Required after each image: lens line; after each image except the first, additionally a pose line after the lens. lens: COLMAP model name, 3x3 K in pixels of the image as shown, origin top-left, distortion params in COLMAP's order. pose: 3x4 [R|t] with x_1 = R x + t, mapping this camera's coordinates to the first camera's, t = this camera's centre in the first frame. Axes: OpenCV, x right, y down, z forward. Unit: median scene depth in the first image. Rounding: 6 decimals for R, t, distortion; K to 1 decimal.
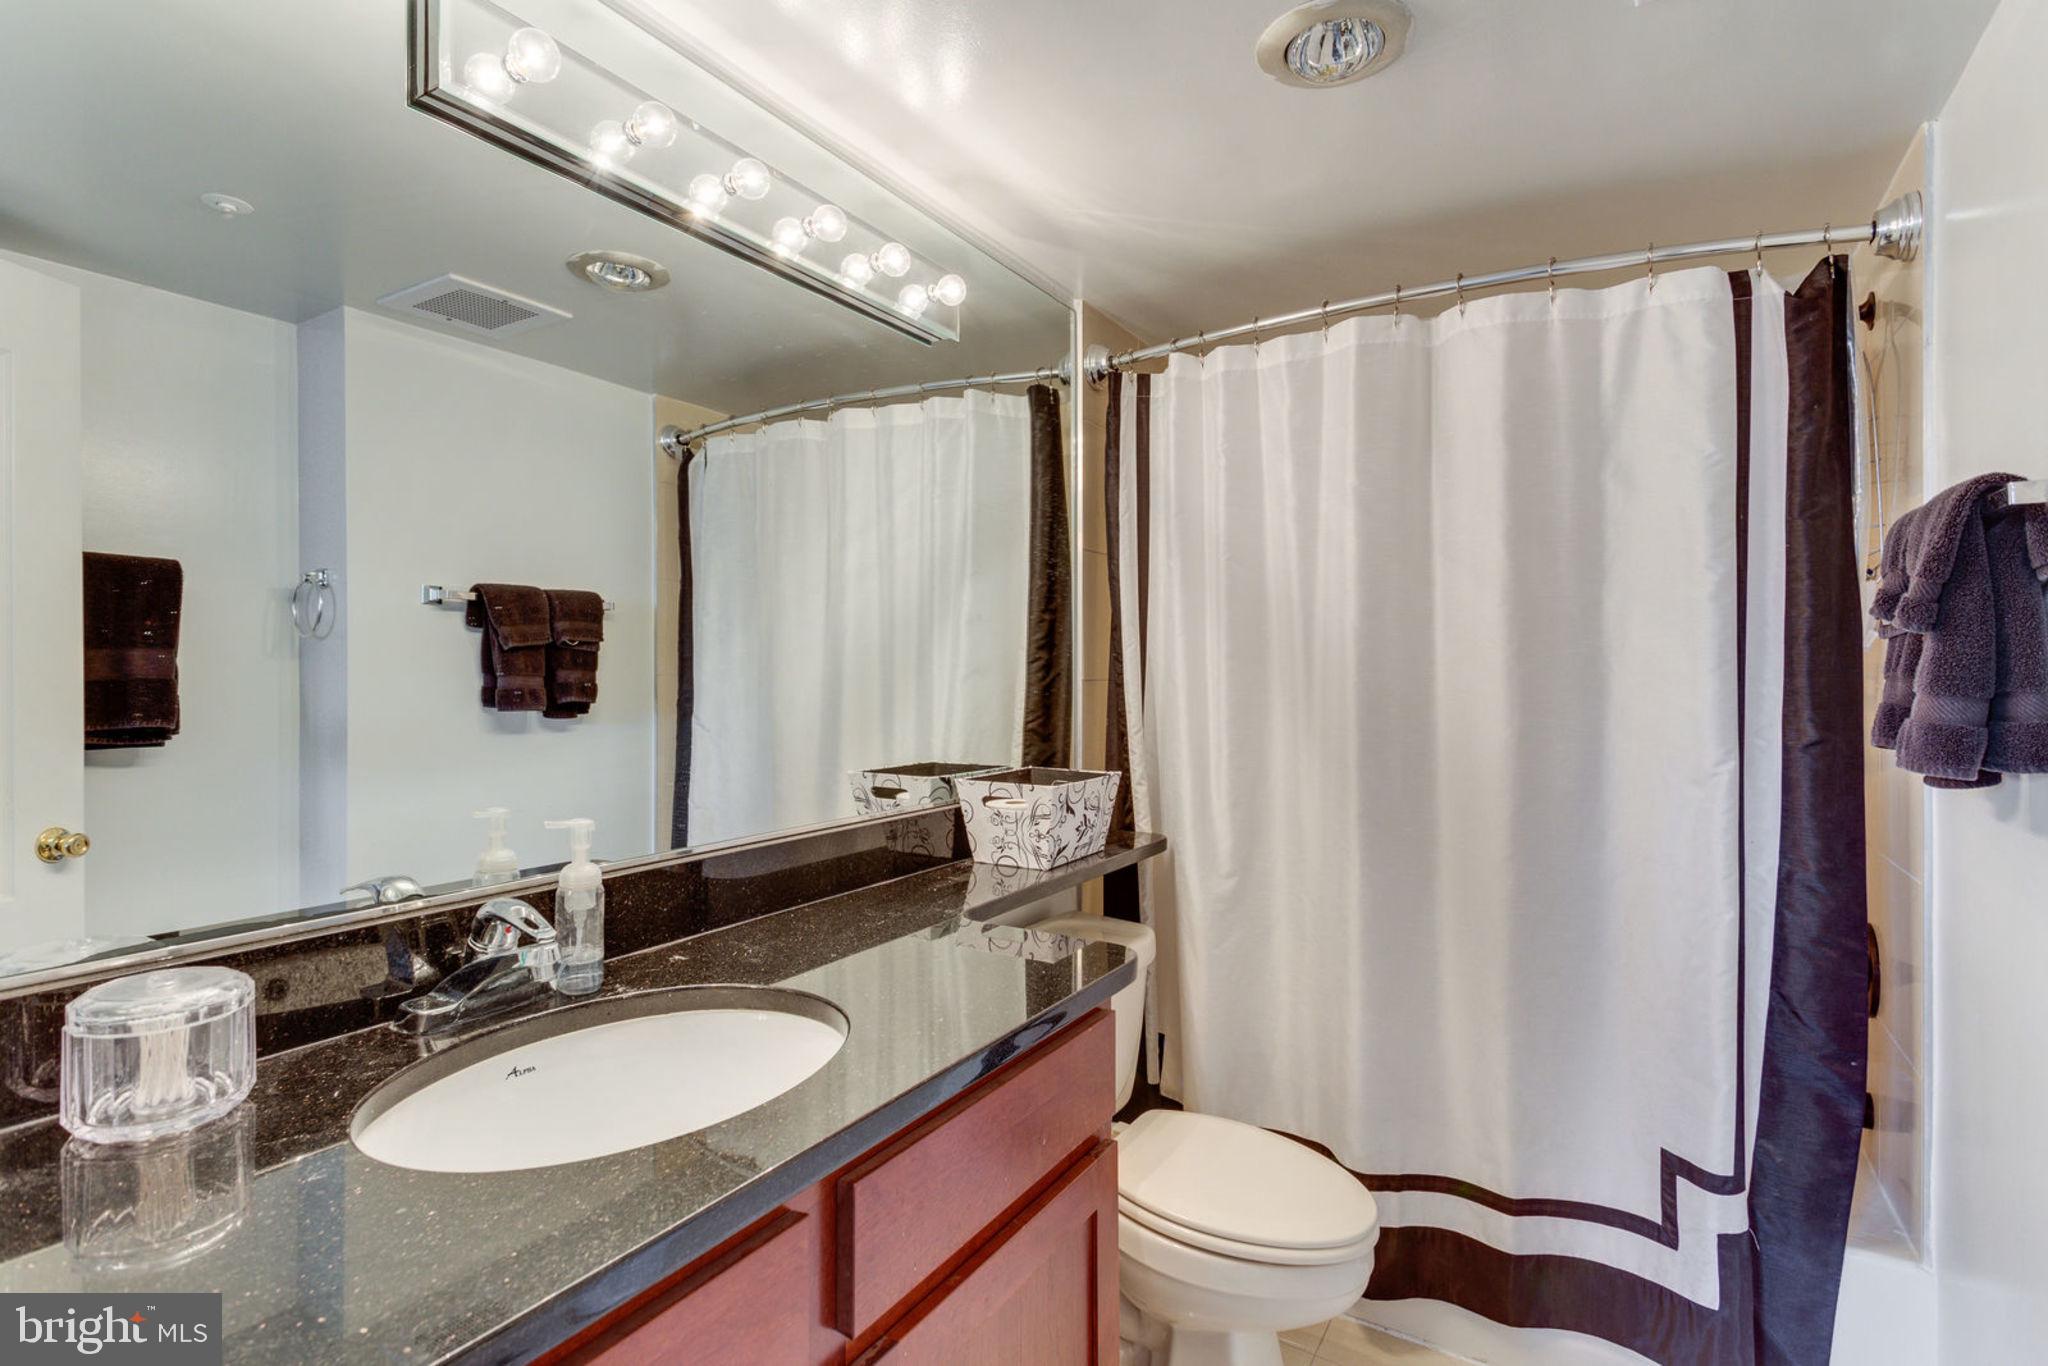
lens RADIAL K [[1029.3, 0, 1031.8], [0, 1029.3, 679.7], [0, 0, 1]] dist [0.002644, -0.000105]
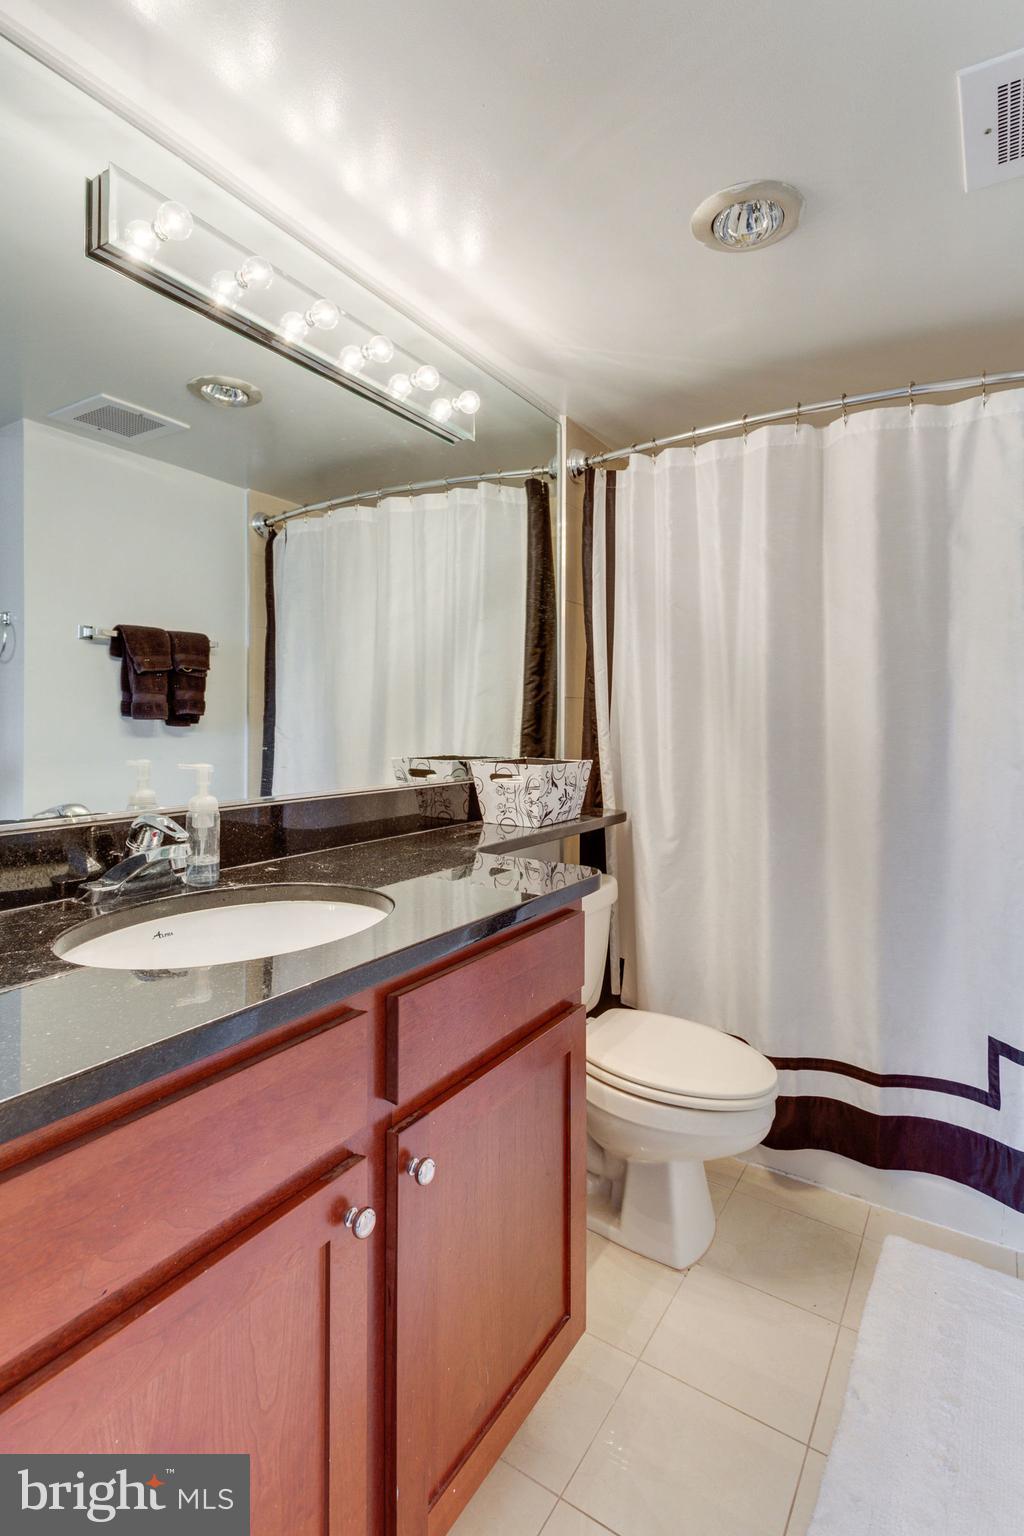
lens RADIAL K [[828.1, 0, 526.3], [0, 828.1, 767.3], [0, 0, 1]] dist [-0.001994, 0.000255]
pose [[0.999965, 0.004536, -0.006974, 0.007268], [-0.004545, 0.999989, -0.001240, 0.101214], [0.006968, 0.001272, 0.999975, -0.091637]]
